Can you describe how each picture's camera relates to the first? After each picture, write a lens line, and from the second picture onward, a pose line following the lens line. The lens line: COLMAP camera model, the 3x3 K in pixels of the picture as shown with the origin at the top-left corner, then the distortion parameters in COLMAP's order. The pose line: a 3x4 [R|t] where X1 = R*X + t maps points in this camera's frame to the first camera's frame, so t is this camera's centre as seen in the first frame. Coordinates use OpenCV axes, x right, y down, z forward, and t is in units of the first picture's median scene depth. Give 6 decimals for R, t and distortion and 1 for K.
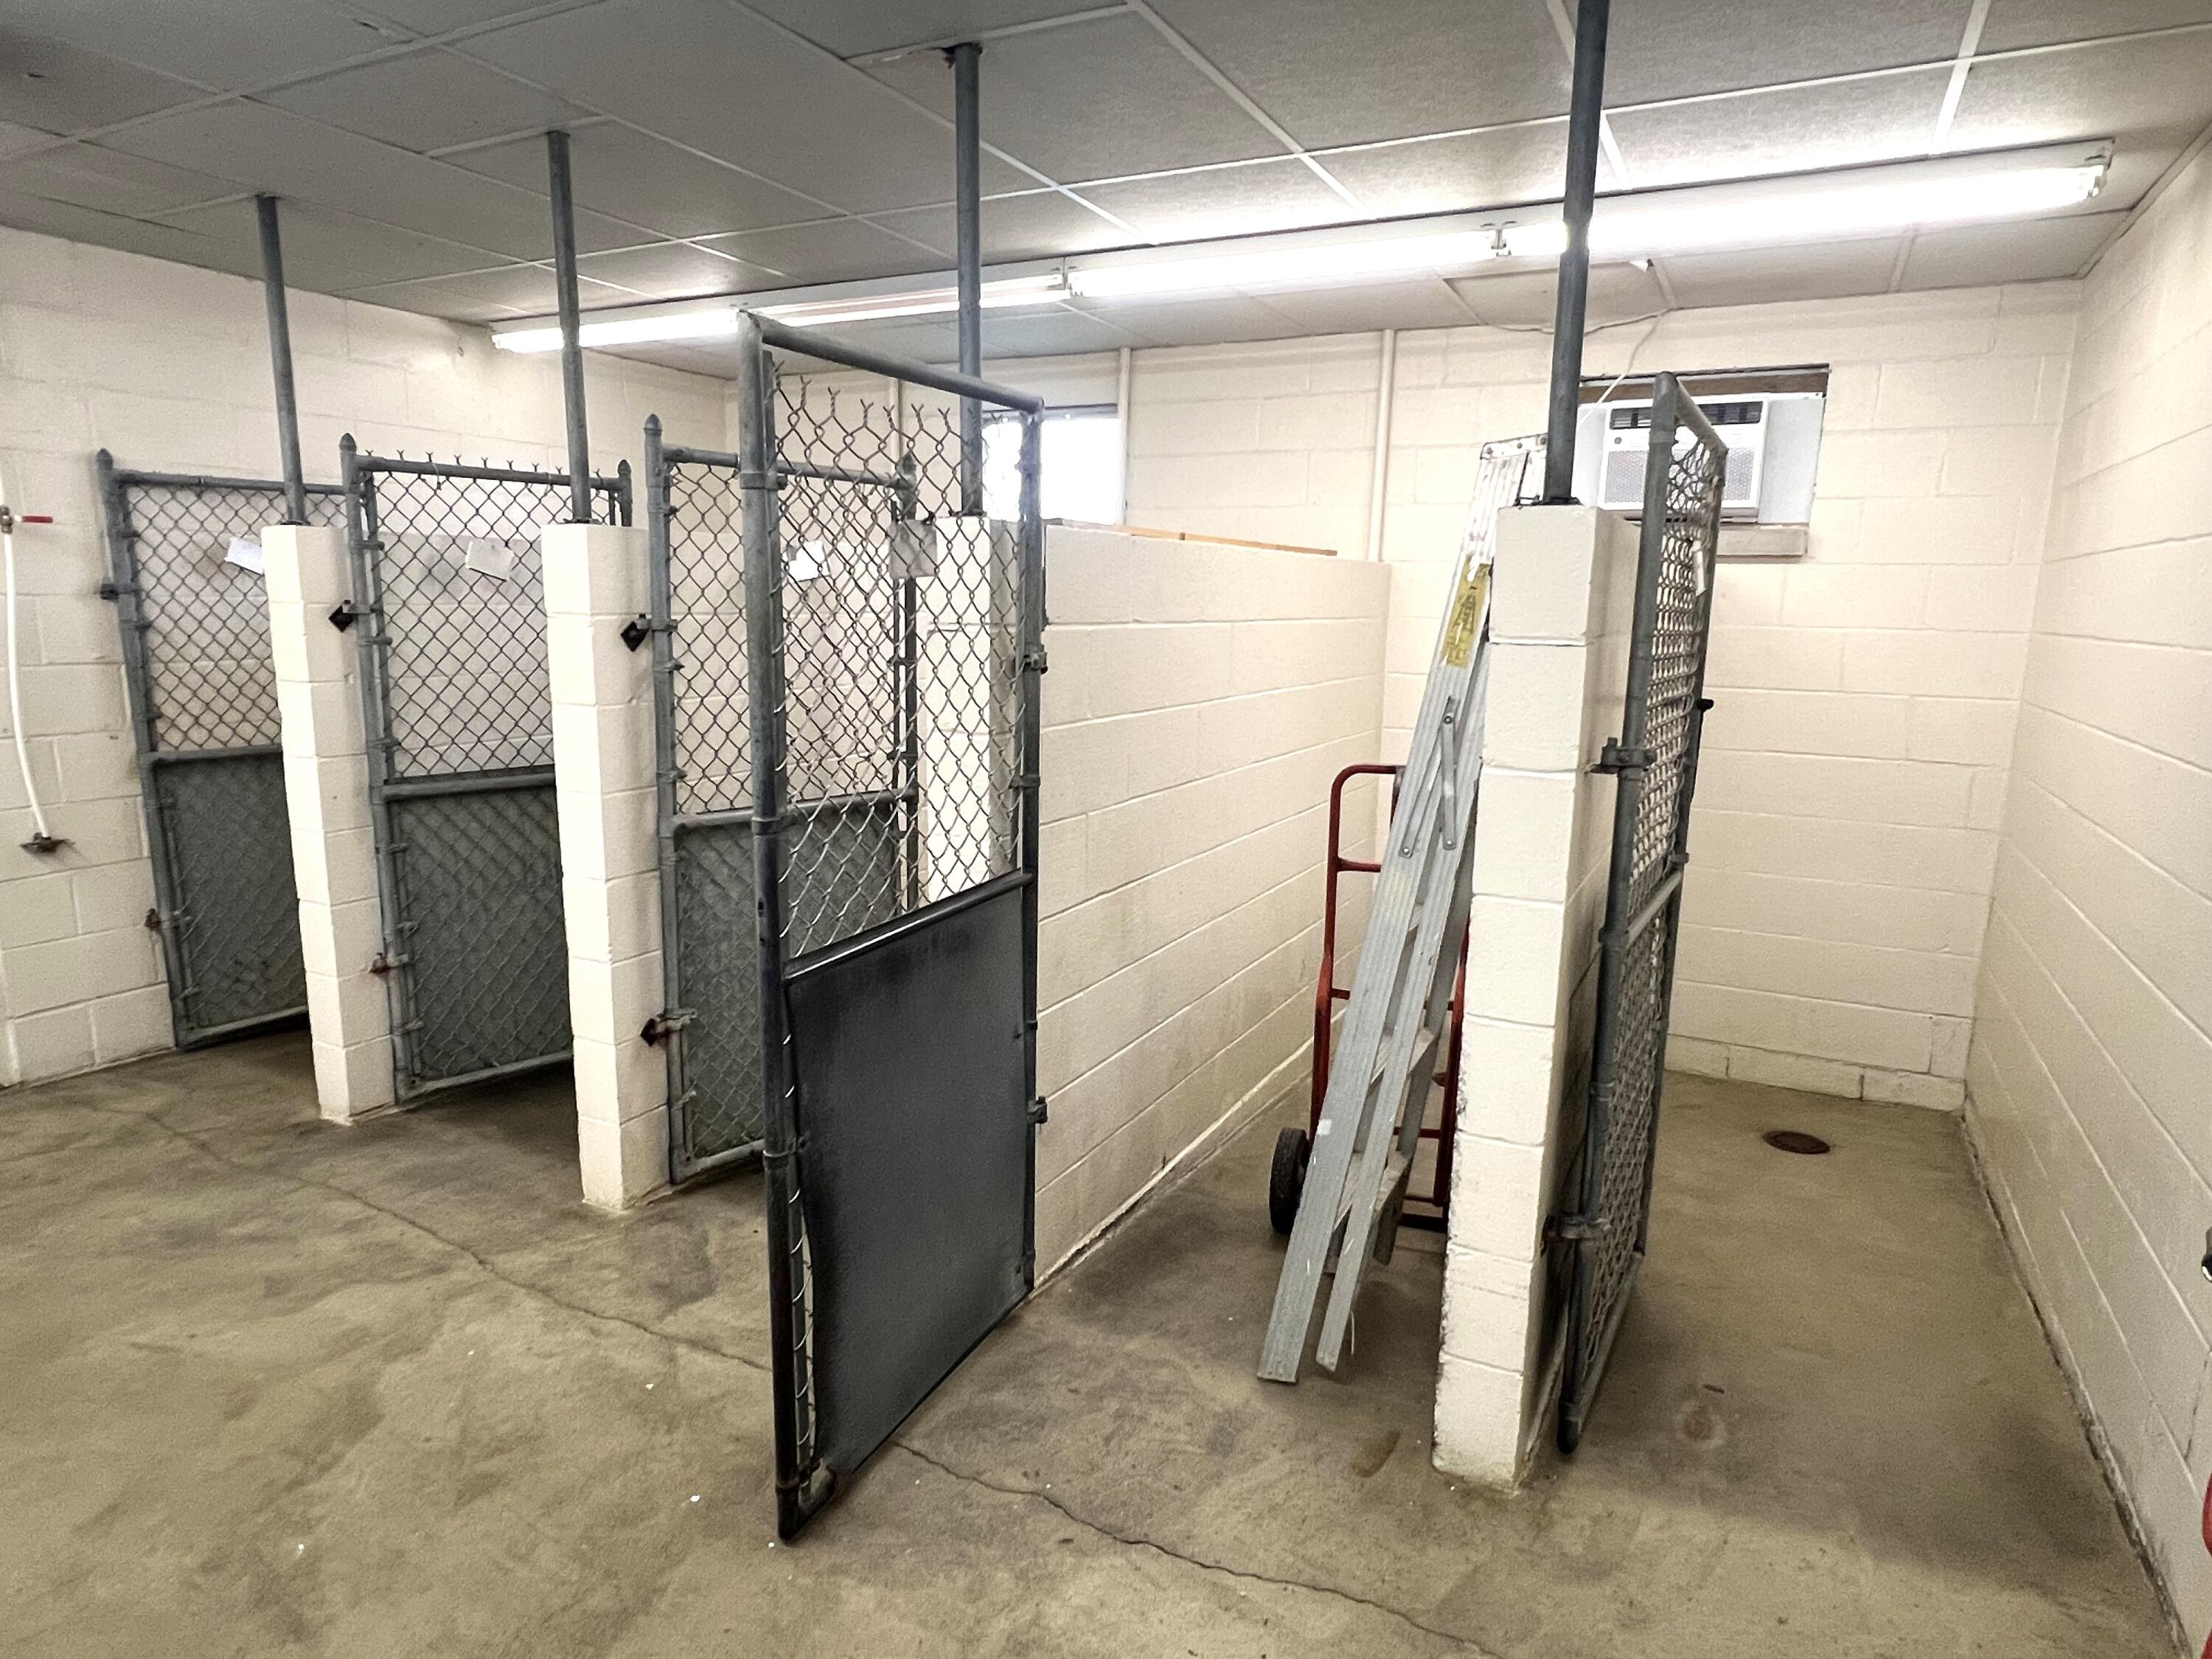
lens RADIAL K [[1325.1, 0, 1099.1], [0, 1325.1, 830.8], [0, 0, 1]] dist [-0.003203, 0.000844]
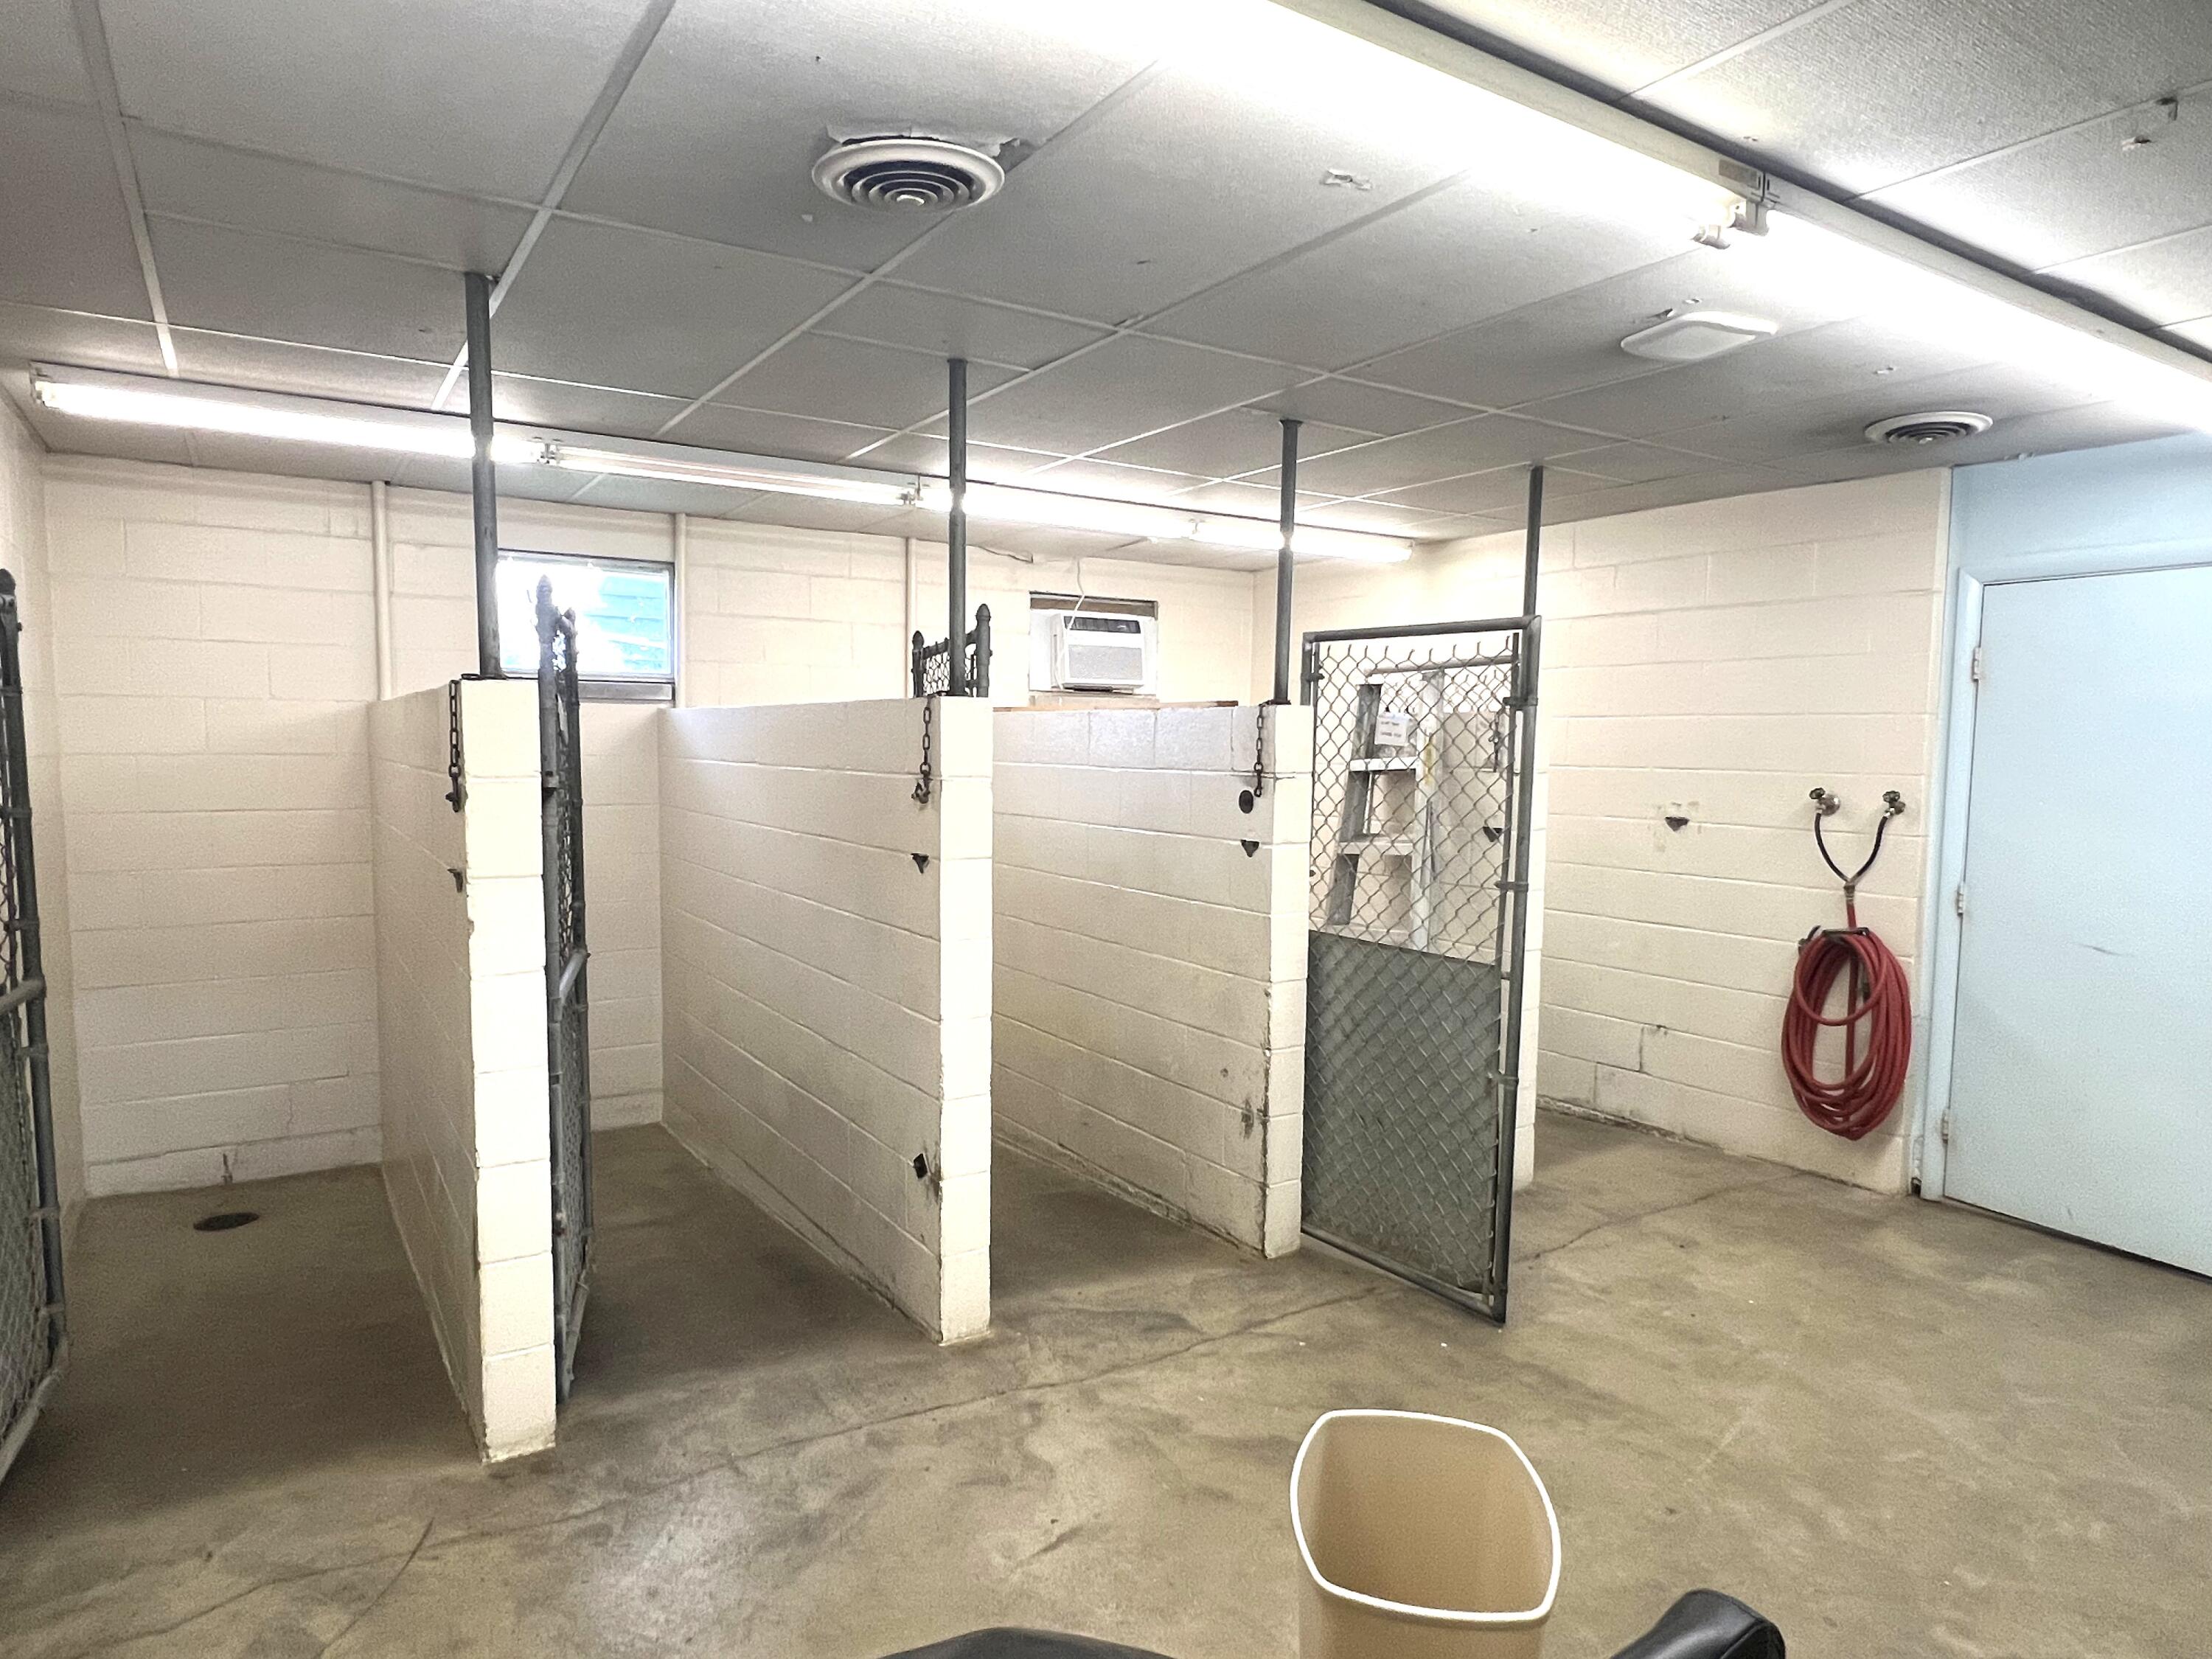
lens RADIAL K [[1325.1, 0, 1109.4], [0, 1325.1, 838.8], [0, 0, 1]] dist [-0.003203, 0.000844]
pose [[0.486280, -0.074864, 0.870590, -1.329621], [0.153929, 0.988081, -0.001012, -0.092471], [-0.860138, 0.134501, 0.492008, 0.383619]]
